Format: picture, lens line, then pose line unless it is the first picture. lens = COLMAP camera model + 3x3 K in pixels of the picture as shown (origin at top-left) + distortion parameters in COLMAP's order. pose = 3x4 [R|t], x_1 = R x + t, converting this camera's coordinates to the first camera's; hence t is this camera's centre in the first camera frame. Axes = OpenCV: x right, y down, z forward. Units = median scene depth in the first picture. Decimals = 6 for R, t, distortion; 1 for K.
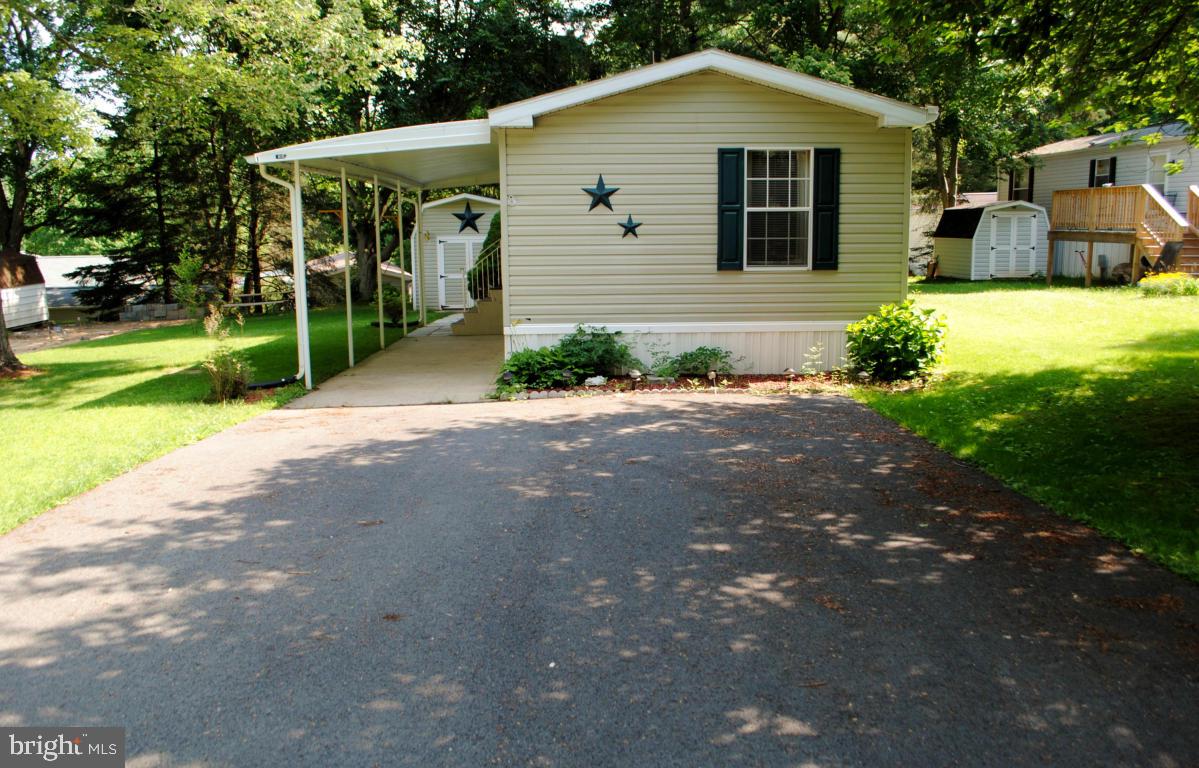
lens RADIAL K [[987.0, 0, 603.1], [0, 987.0, 387.1], [0, 0, 1]] dist [-0.079457, -0.005194]
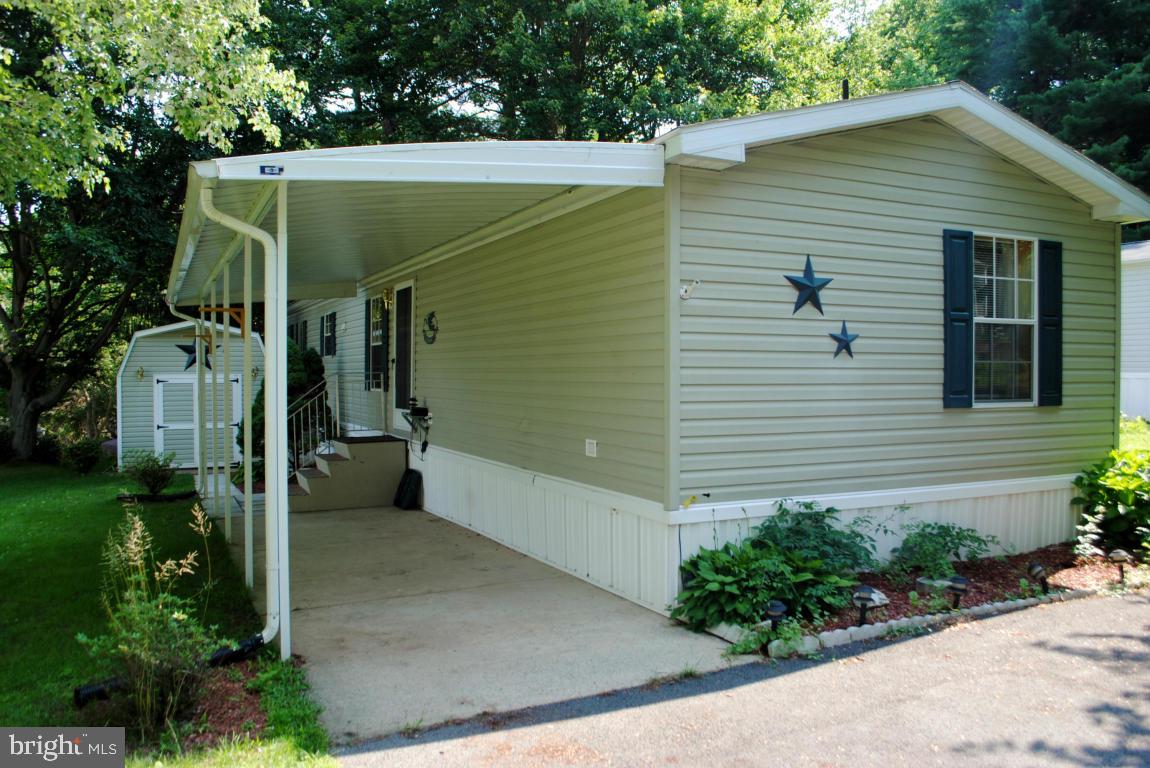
lens RADIAL K [[920.4, 0, 582.0], [0, 920.4, 388.7], [0, 0, 1]] dist [-0.077501, 0.007682]
pose [[0.909158, 0.002908, 0.416441, -0.369281], [0.059561, 0.988788, -0.136936, -0.061998], [-0.412170, 0.149300, 0.898791, 0.548104]]
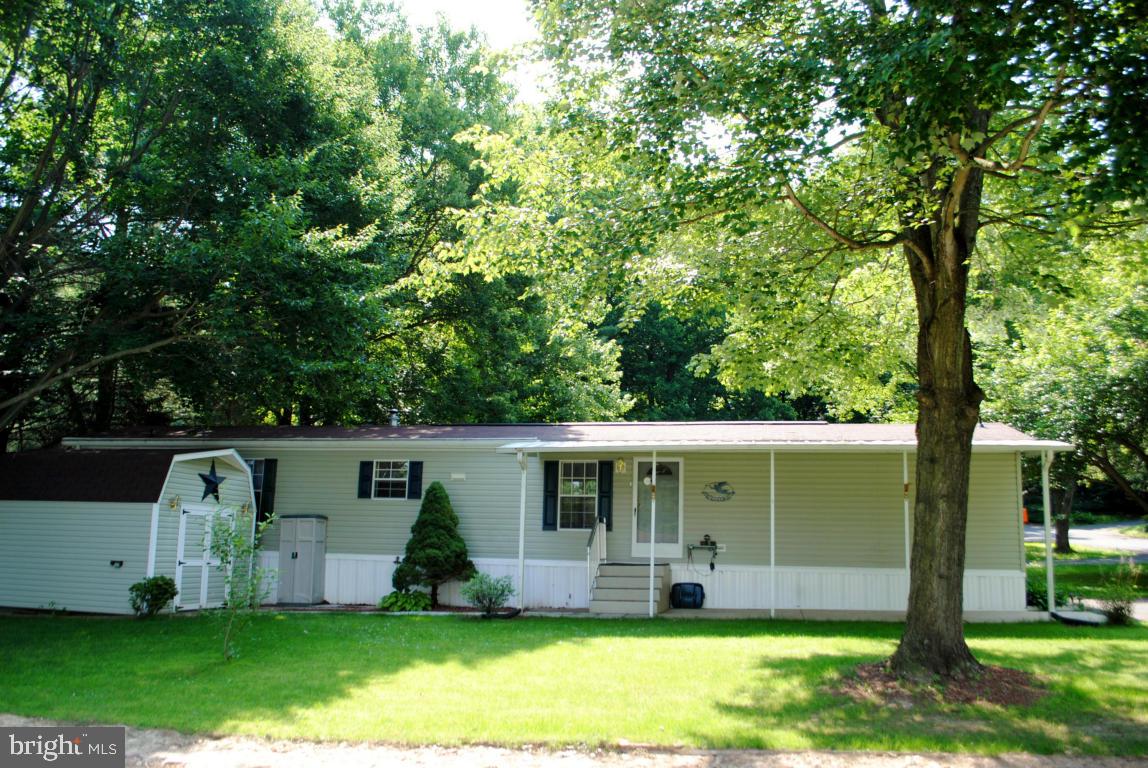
lens RADIAL K [[918.8, 0, 581.0], [0, 918.8, 388.7], [0, 0, 1]] dist [-0.077501, 0.007682]
pose [[0.202719, 0.192315, 0.960167, -1.699843], [0.136434, 0.965415, -0.222171, -0.121750], [-0.969686, 0.176037, 0.169470, 1.410441]]
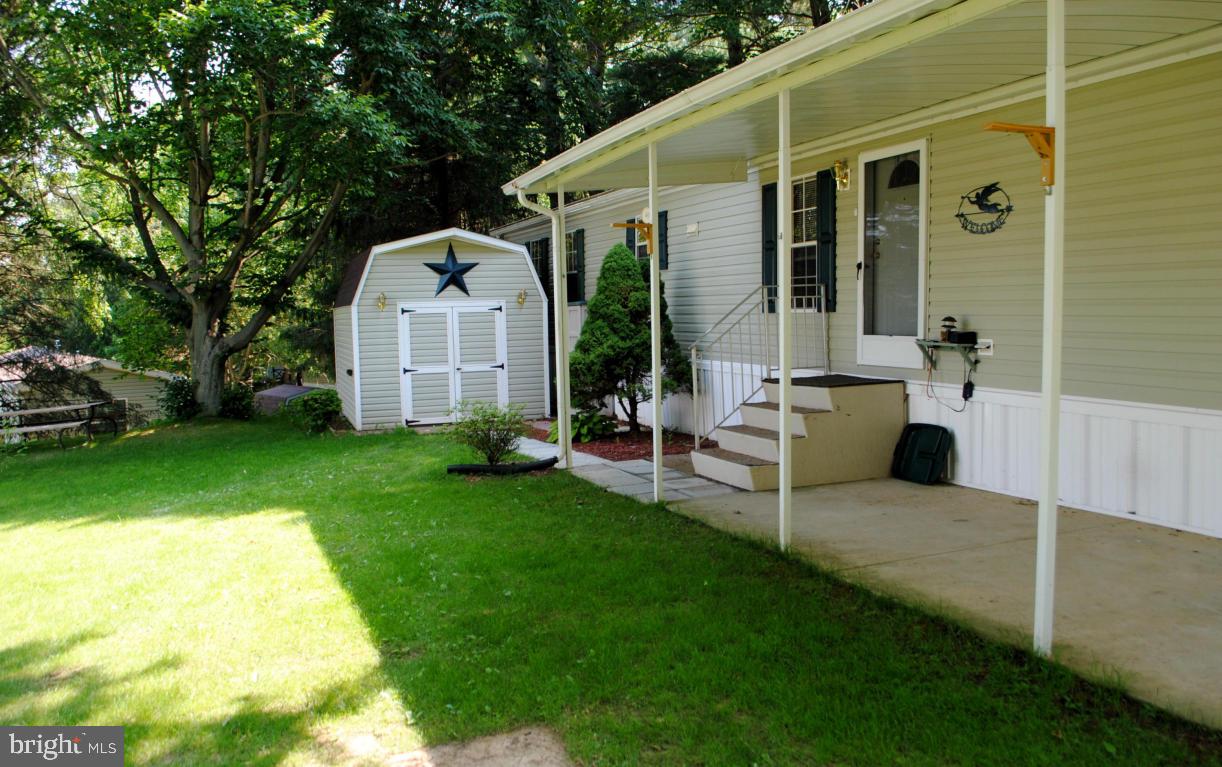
lens RADIAL K [[1014.9, 0, 617.9], [0, 1014.9, 393.3], [0, 0, 1]] dist [-0.077726, -0.001148]
pose [[0.936986, -0.035600, 0.347547, -0.594849], [0.065897, 0.994947, -0.075744, -0.105517], [-0.343095, 0.093873, 0.934598, 0.928217]]
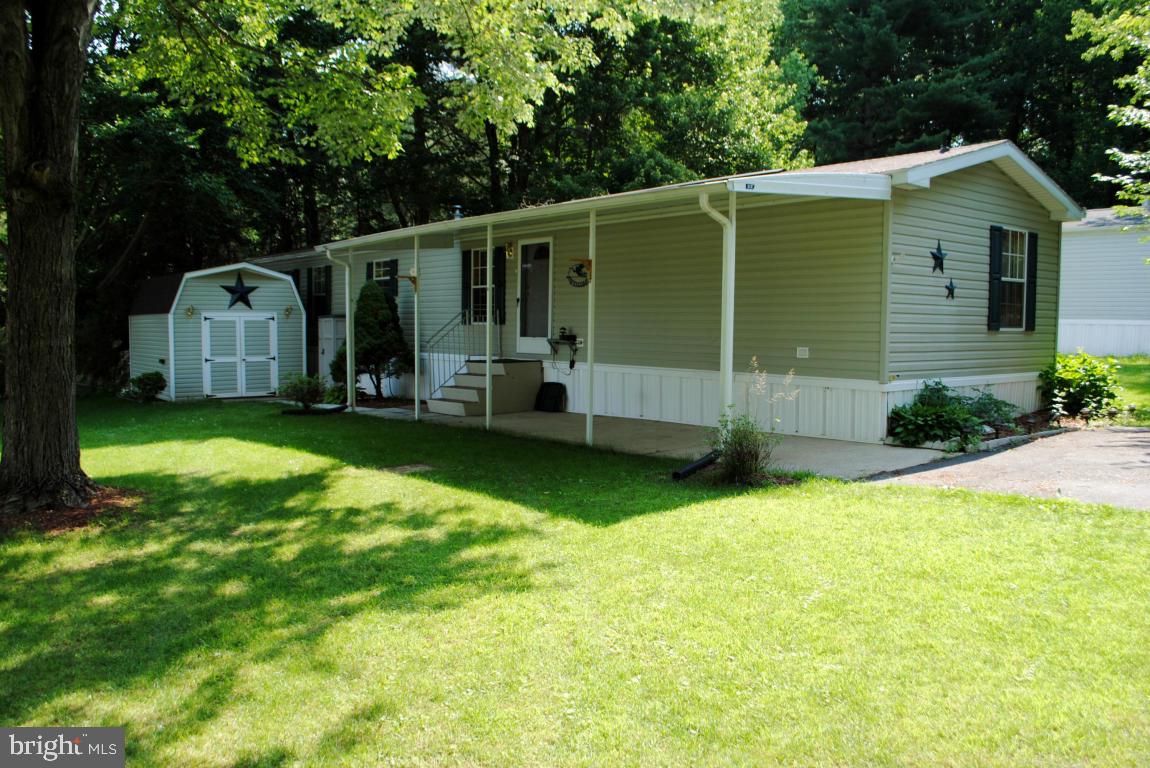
lens RADIAL K [[920.4, 0, 582.0], [0, 920.4, 388.7], [0, 0, 1]] dist [-0.077501, 0.007682]
pose [[0.781710, -0.027819, 0.623021, -0.922783], [0.087504, 0.994014, -0.065408, -0.023215], [-0.617473, 0.105647, 0.779465, 0.479883]]
